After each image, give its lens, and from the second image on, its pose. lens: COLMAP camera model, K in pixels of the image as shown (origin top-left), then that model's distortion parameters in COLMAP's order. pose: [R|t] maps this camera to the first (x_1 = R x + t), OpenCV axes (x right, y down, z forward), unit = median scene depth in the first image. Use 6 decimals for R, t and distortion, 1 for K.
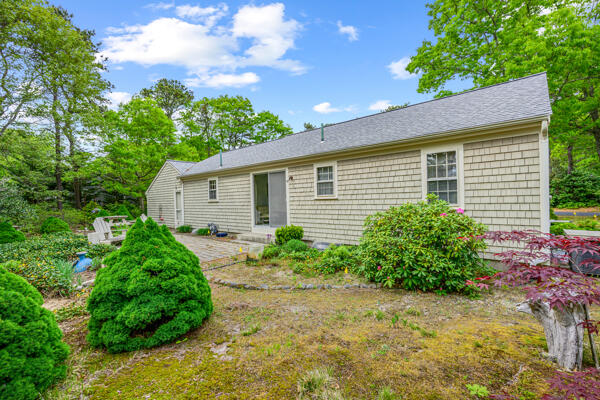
lens RADIAL K [[290.5, 0, 301.0], [0, 290.5, 203.3], [0, 0, 1]] dist [0.012950, 0.000024]
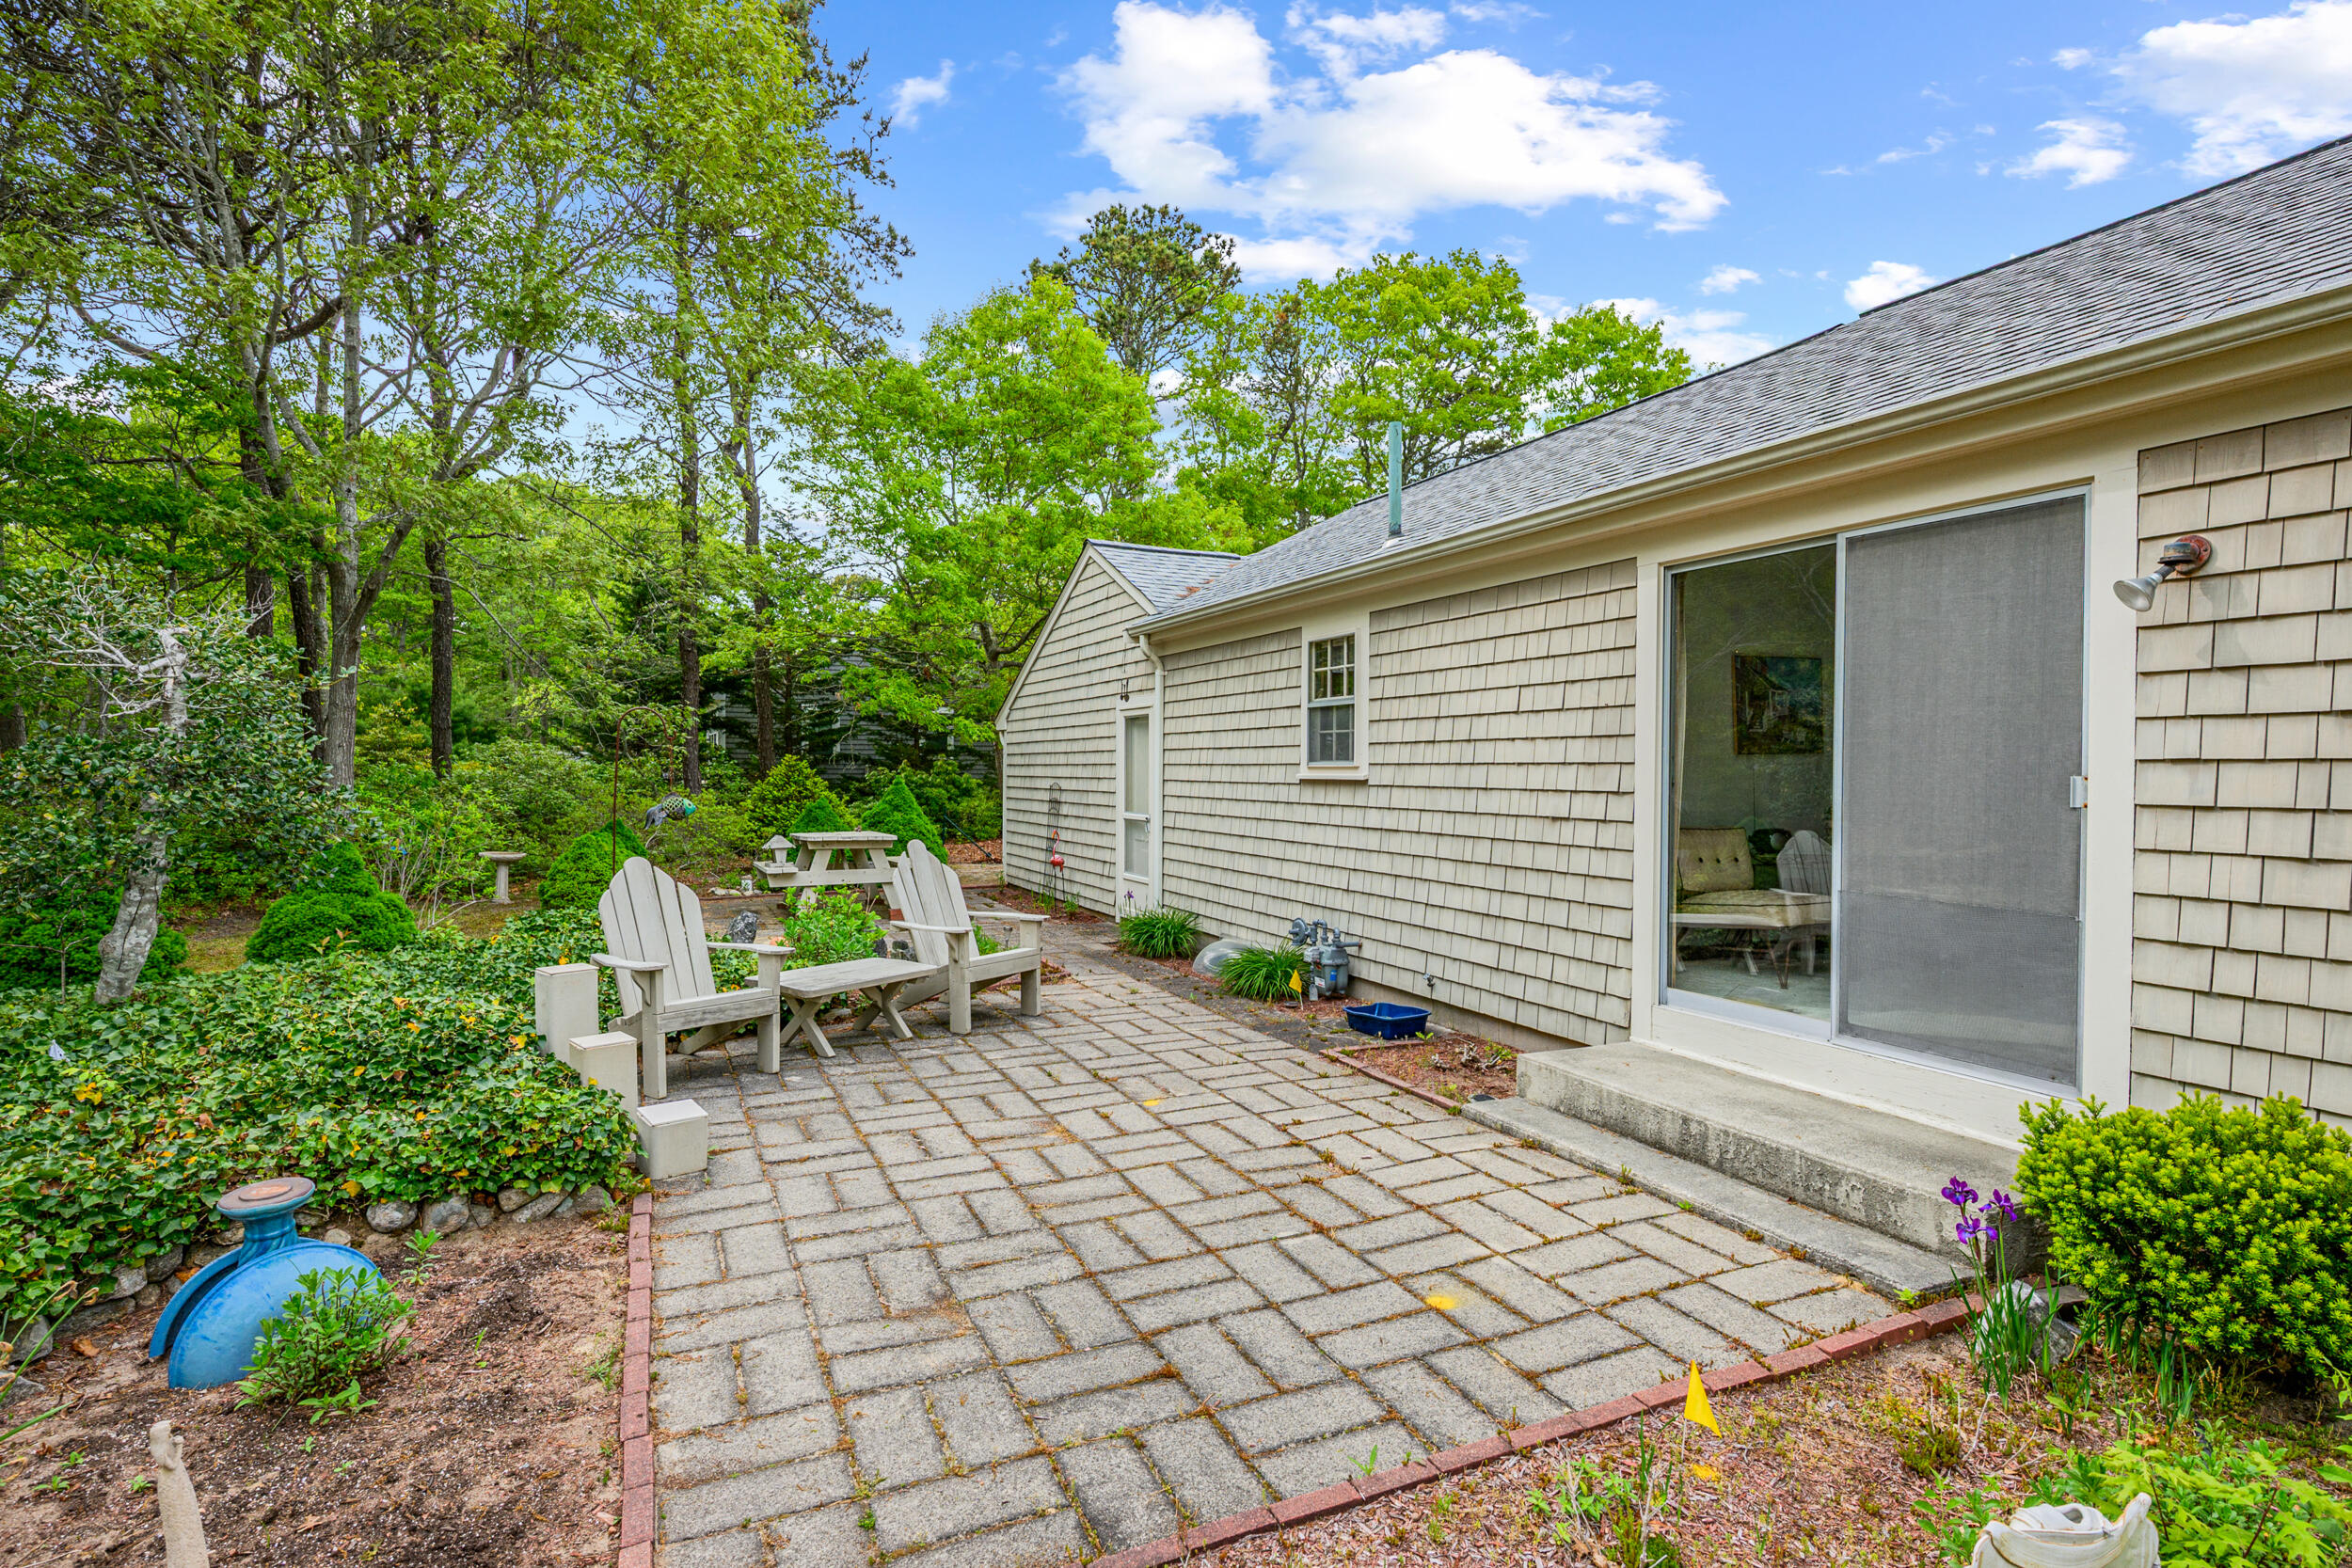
lens RADIAL K [[1138.6, 0, 1171.6], [0, 1138.6, 784.7], [0, 0, 1]] dist [0.012950, 0.000024]
pose [[0.918336, 0.035784, -0.394181, -0.114339], [-0.034216, 0.999354, 0.011007, -0.005166], [0.394320, 0.003380, 0.918967, 0.333967]]
